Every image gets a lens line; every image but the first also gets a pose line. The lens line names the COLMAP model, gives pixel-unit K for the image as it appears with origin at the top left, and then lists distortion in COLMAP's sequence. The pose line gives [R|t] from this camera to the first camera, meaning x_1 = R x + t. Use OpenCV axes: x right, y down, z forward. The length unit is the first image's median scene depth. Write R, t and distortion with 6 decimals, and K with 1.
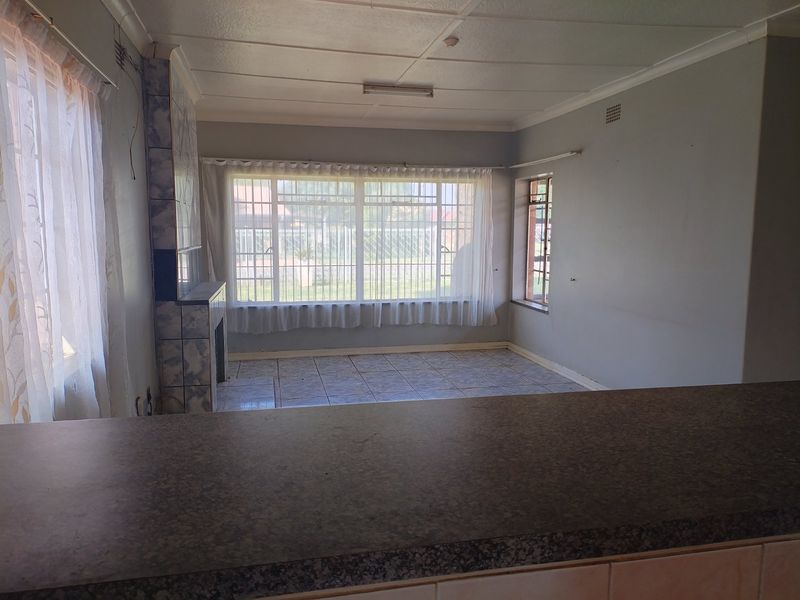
lens RADIAL K [[601.1, 0, 398.5], [0, 601.1, 300.3], [0, 0, 1]] dist [0.061729, -0.059670]
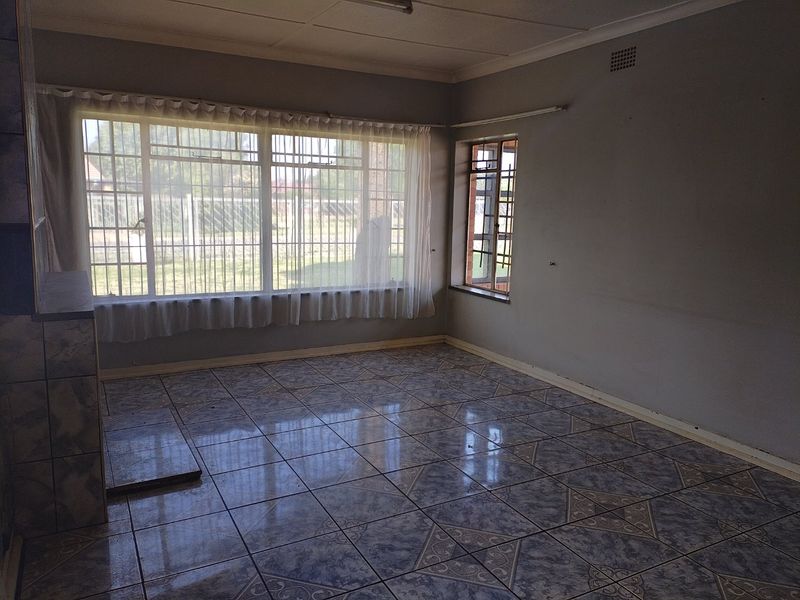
lens RADIAL K [[601.1, 0, 403.7], [0, 601.1, 299.7], [0, 0, 1]] dist [0.061729, -0.059670]
pose [[0.958371, -0.026602, 0.284284, -0.122379], [0.014458, 0.998894, 0.044733, -0.020986], [-0.285160, -0.038761, 0.957696, 0.219763]]
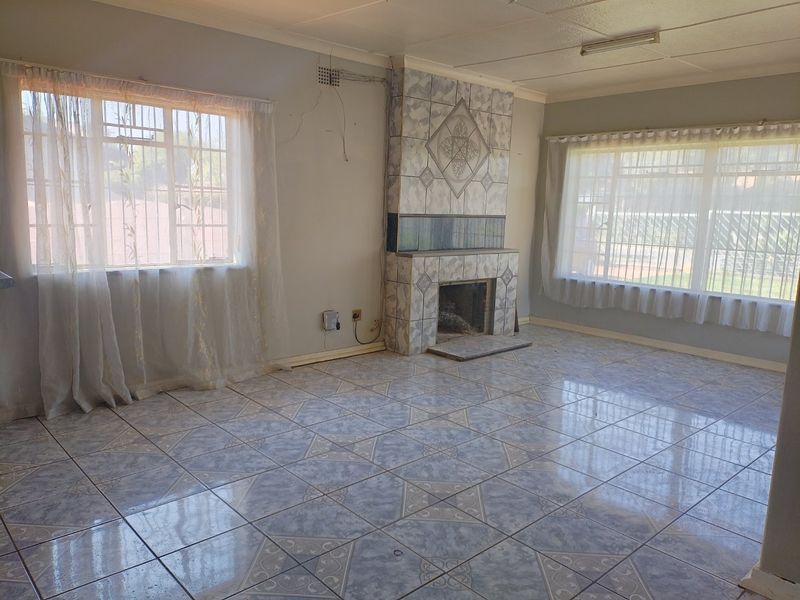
lens RADIAL K [[601.1, 0, 386.1], [0, 601.1, 303.2], [0, 0, 1]] dist [0.061729, -0.059670]
pose [[0.486853, 0.155490, -0.859533, 0.480639], [-0.130204, 0.985953, 0.104610, -0.015298], [0.863725, 0.060985, 0.500260, 0.206985]]
